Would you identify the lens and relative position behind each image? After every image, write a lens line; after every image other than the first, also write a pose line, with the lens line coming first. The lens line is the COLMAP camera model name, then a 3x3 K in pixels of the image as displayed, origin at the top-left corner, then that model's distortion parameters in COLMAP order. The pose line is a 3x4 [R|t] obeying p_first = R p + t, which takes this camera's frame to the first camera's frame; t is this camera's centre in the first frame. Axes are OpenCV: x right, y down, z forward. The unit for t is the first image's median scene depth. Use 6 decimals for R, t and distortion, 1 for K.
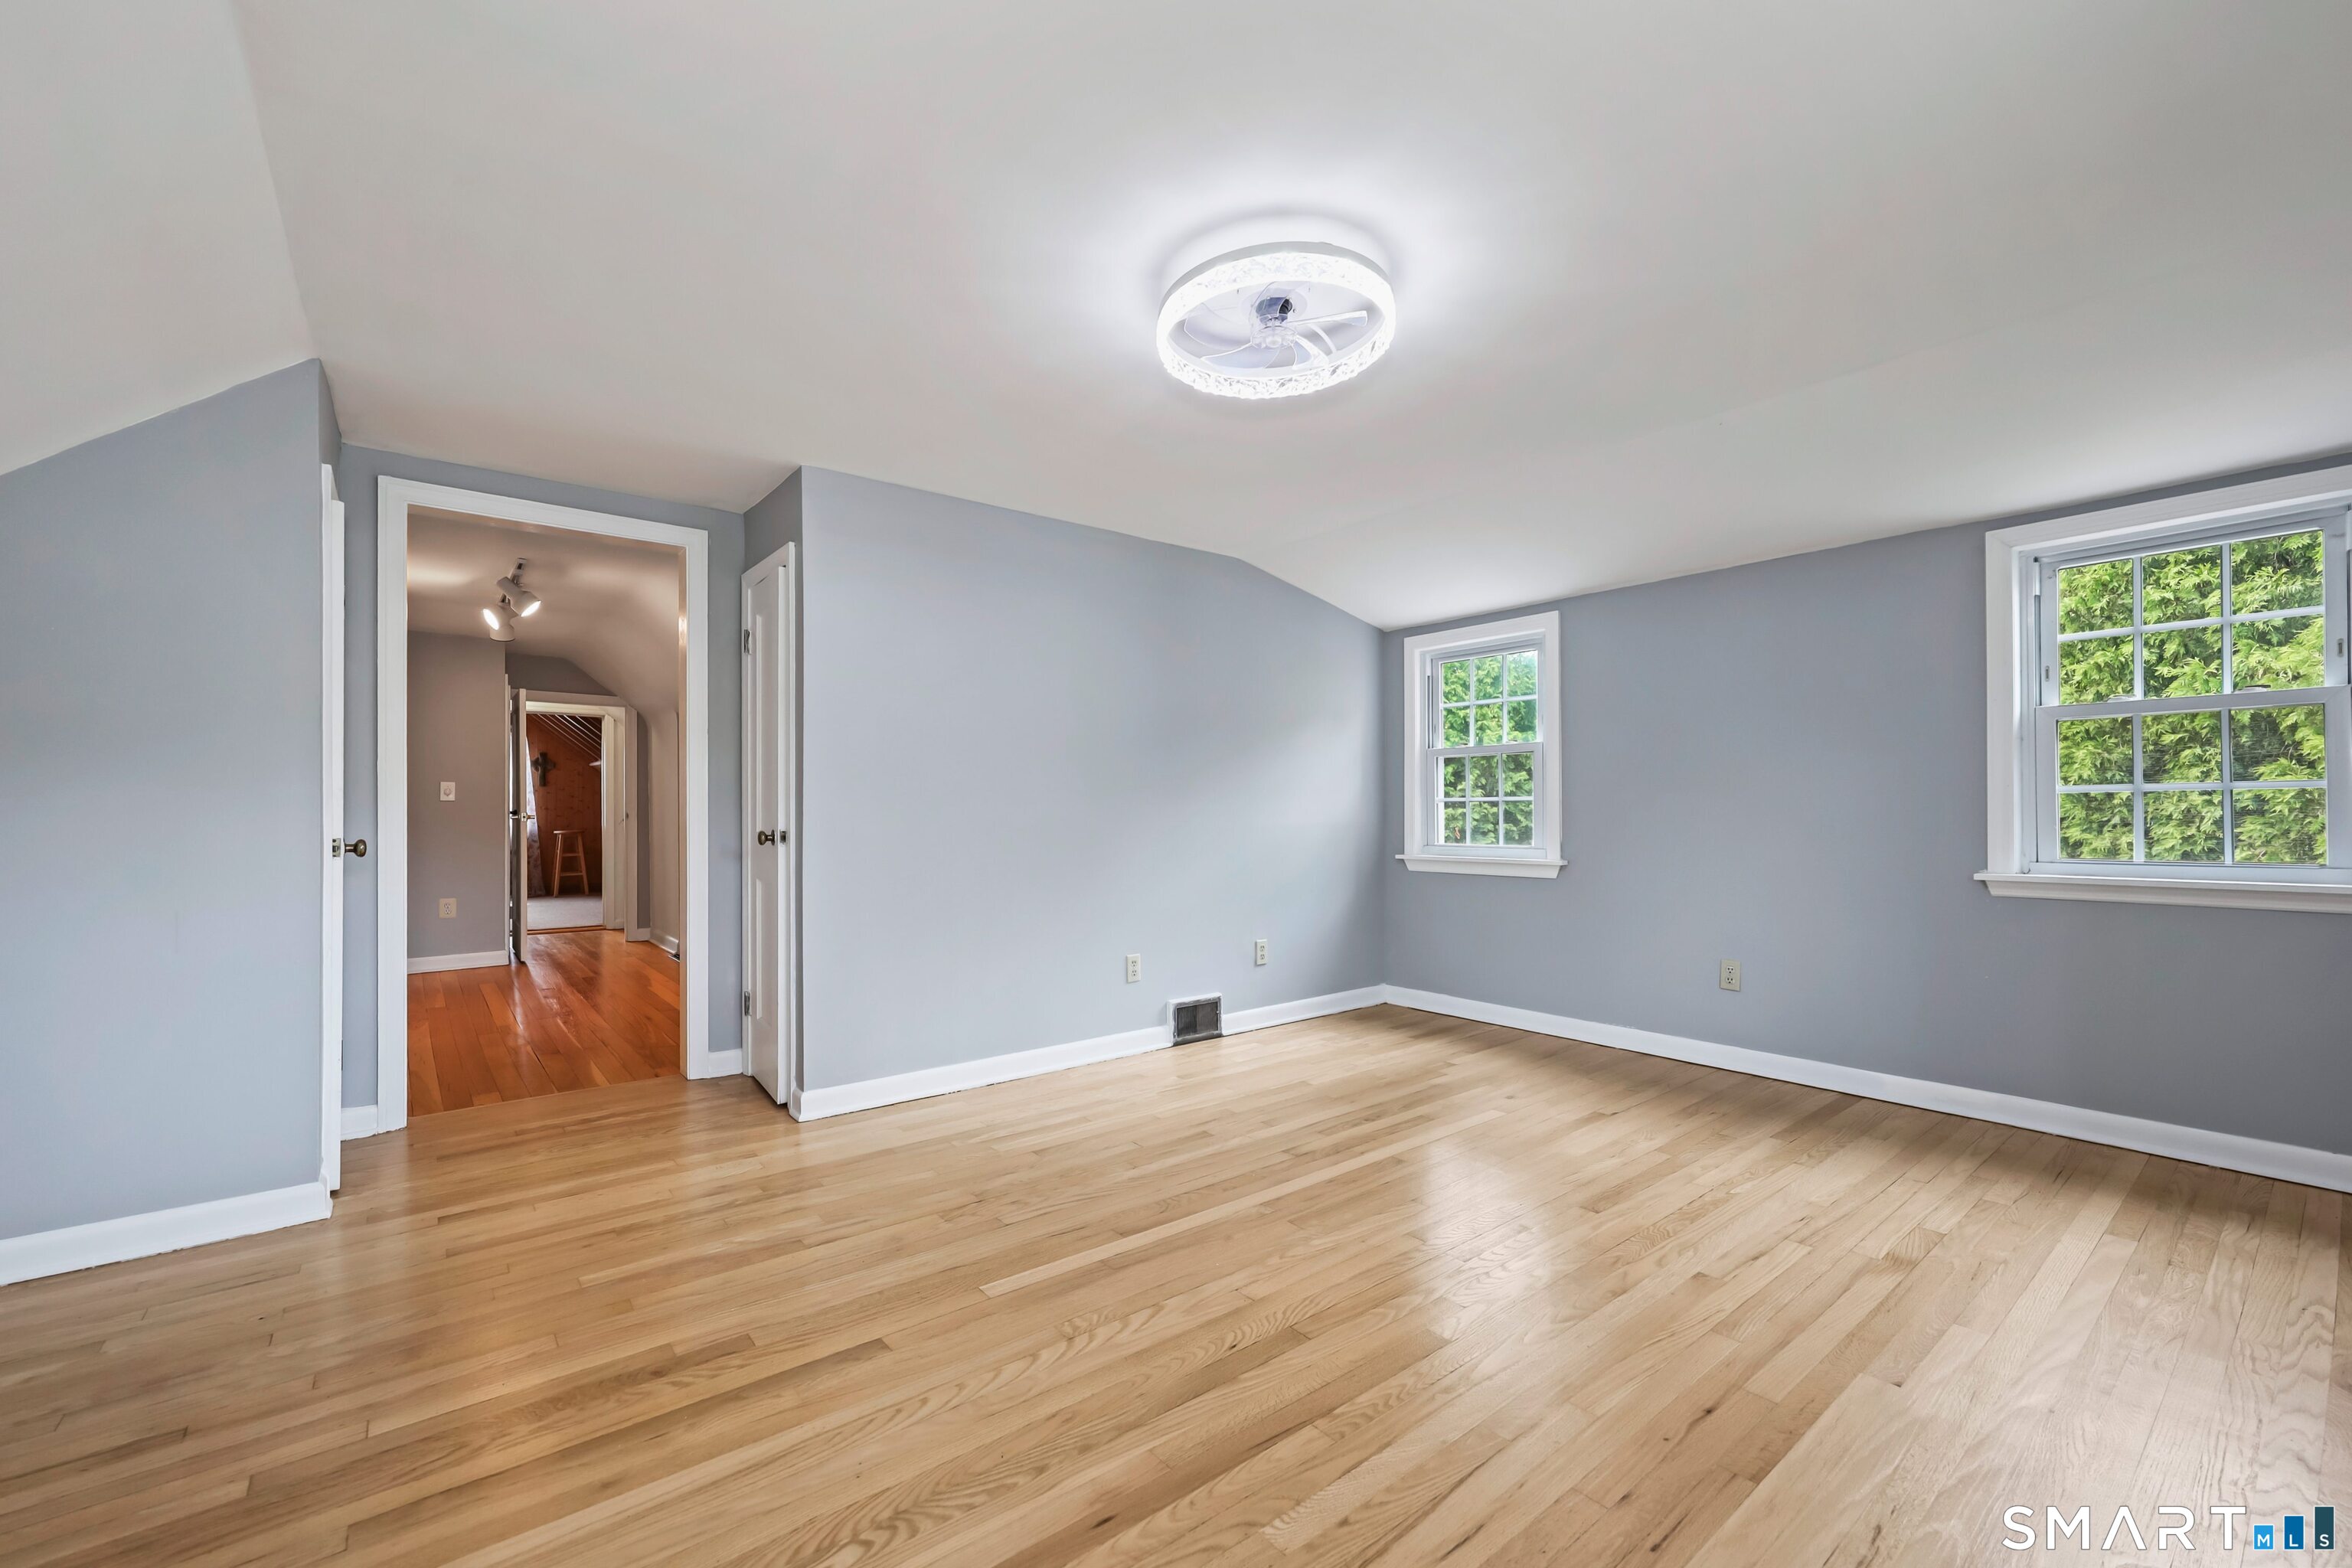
lens RADIAL K [[955.9, 0, 1163.8], [0, 955.9, 817.3], [0, 0, 1]] dist [0.002928, 0.000029]
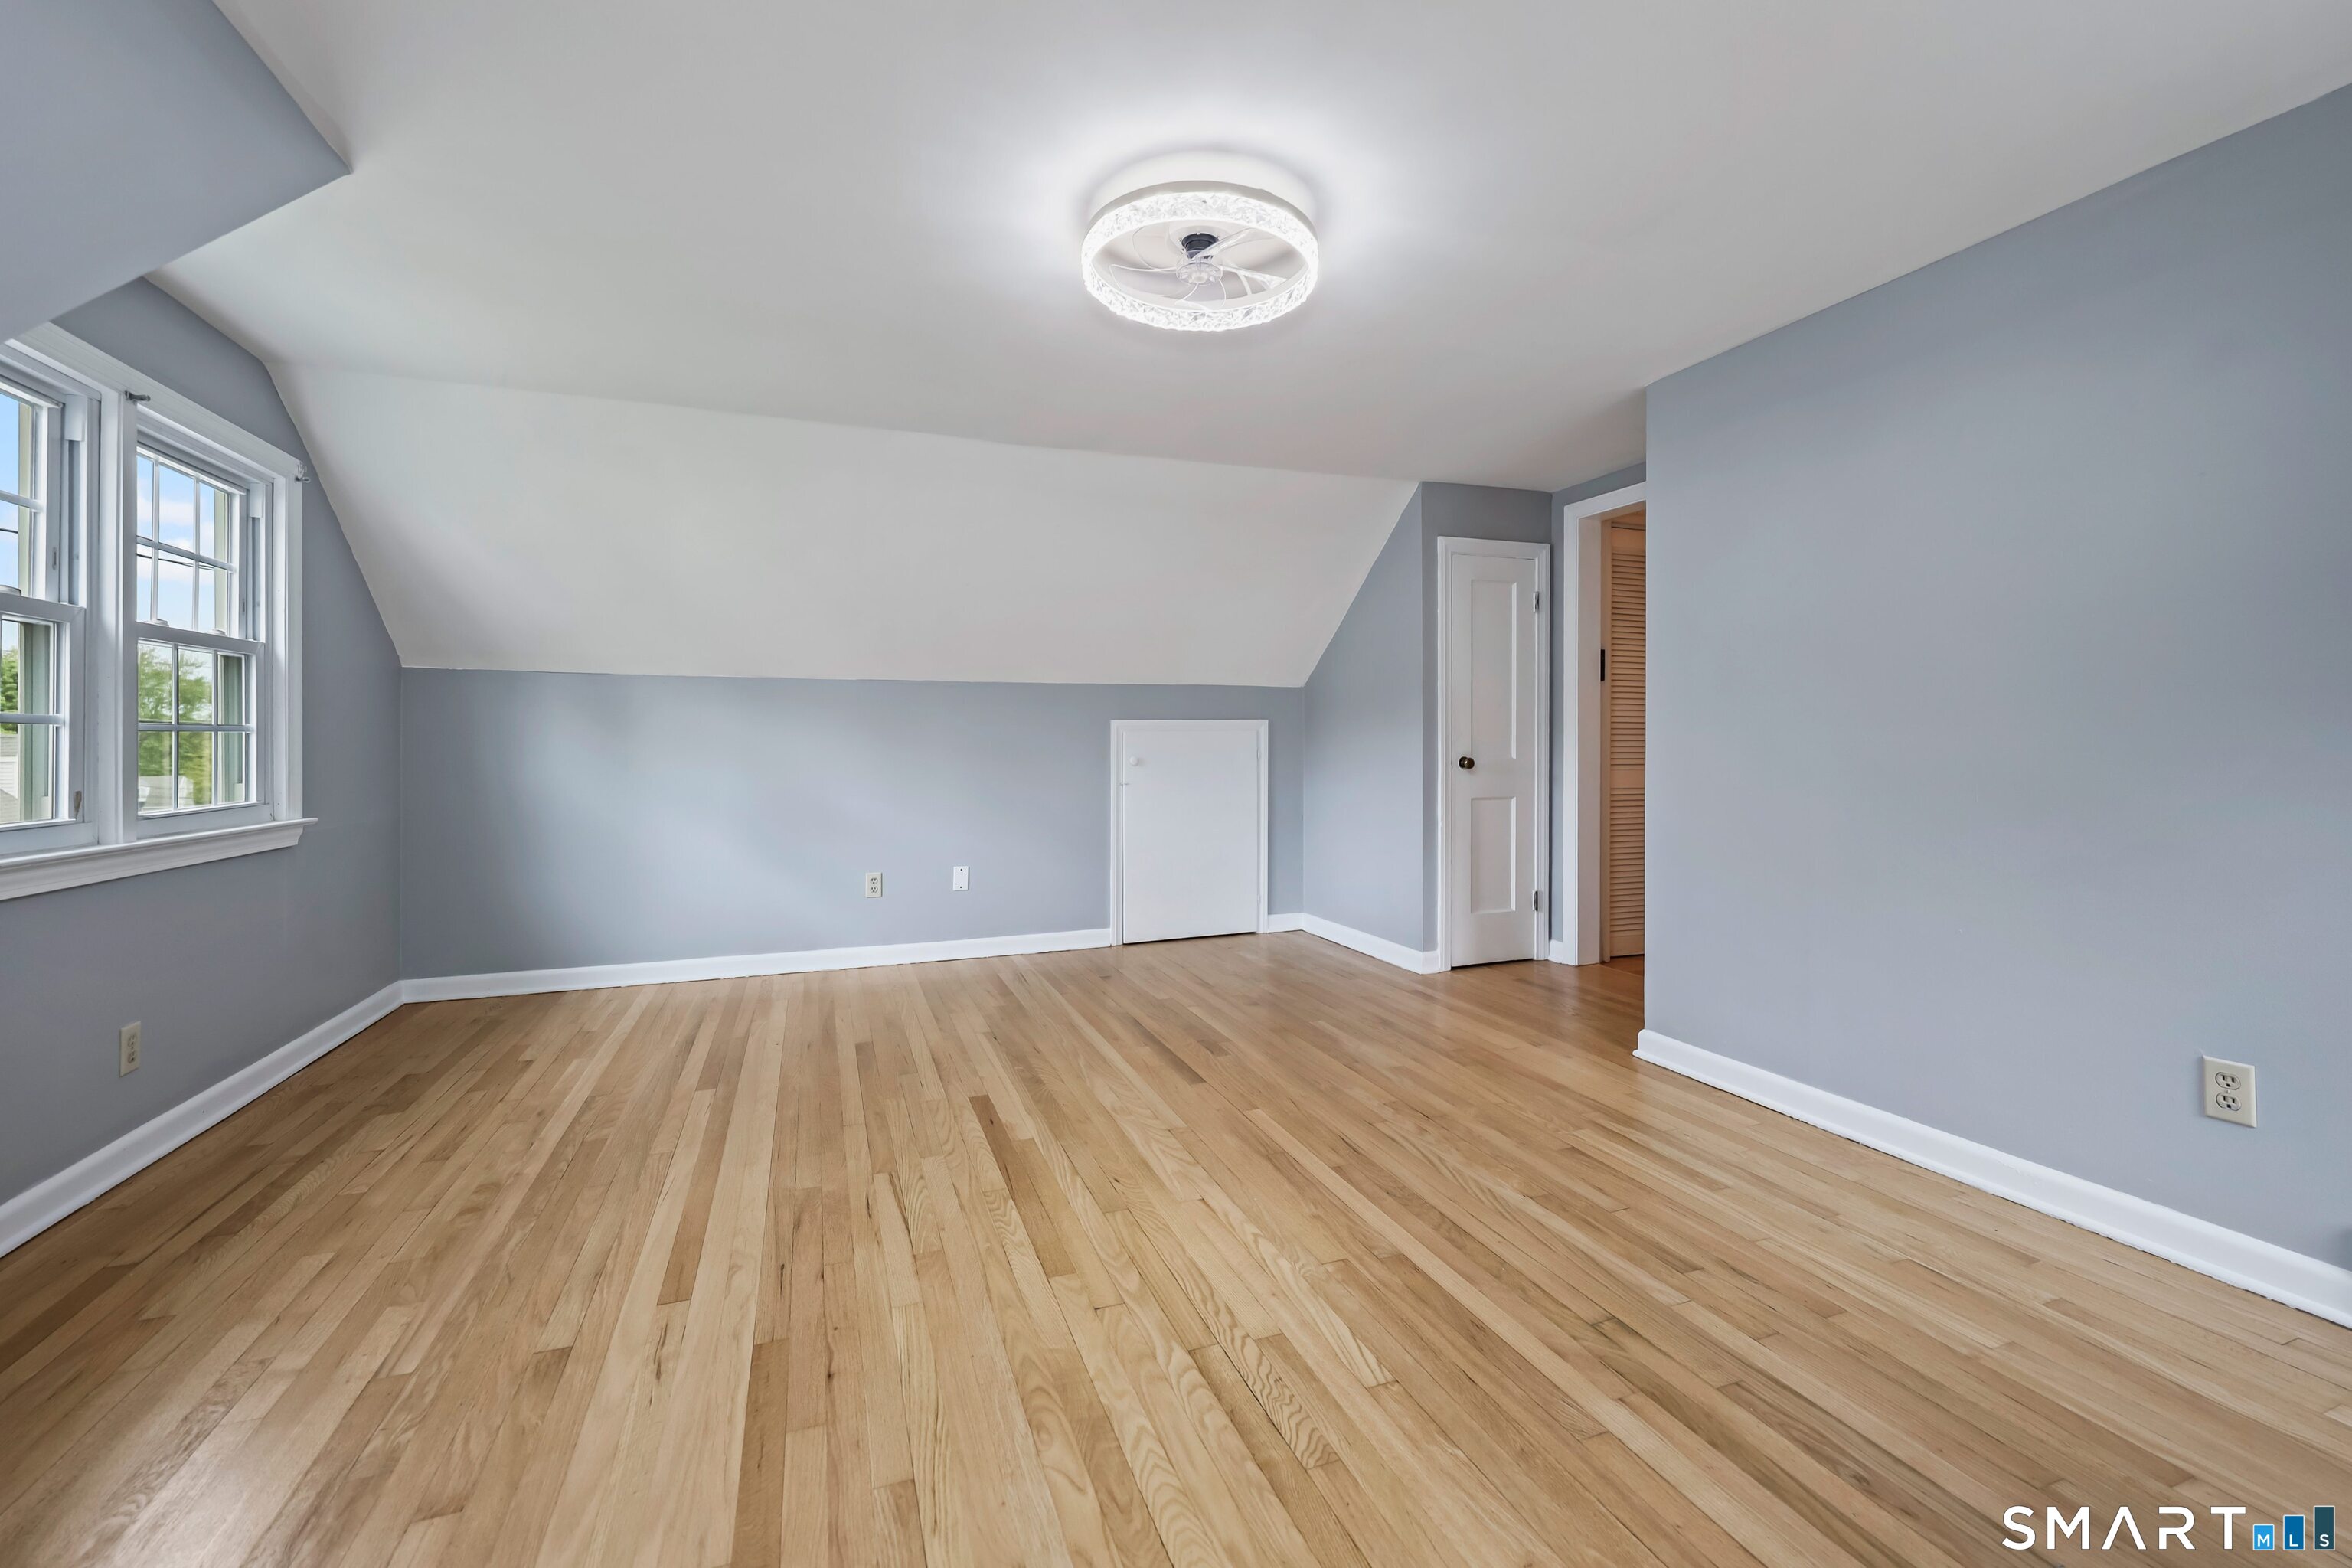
lens RADIAL K [[955.9, 0, 1154.0], [0, 955.9, 738.4], [0, 0, 1]] dist [0.002928, 0.000029]
pose [[-0.321249, -0.000091, -0.946995, 0.813065], [-0.004176, 0.999990, 0.001321, -0.011350], [0.946986, 0.004379, -0.321246, 0.955801]]
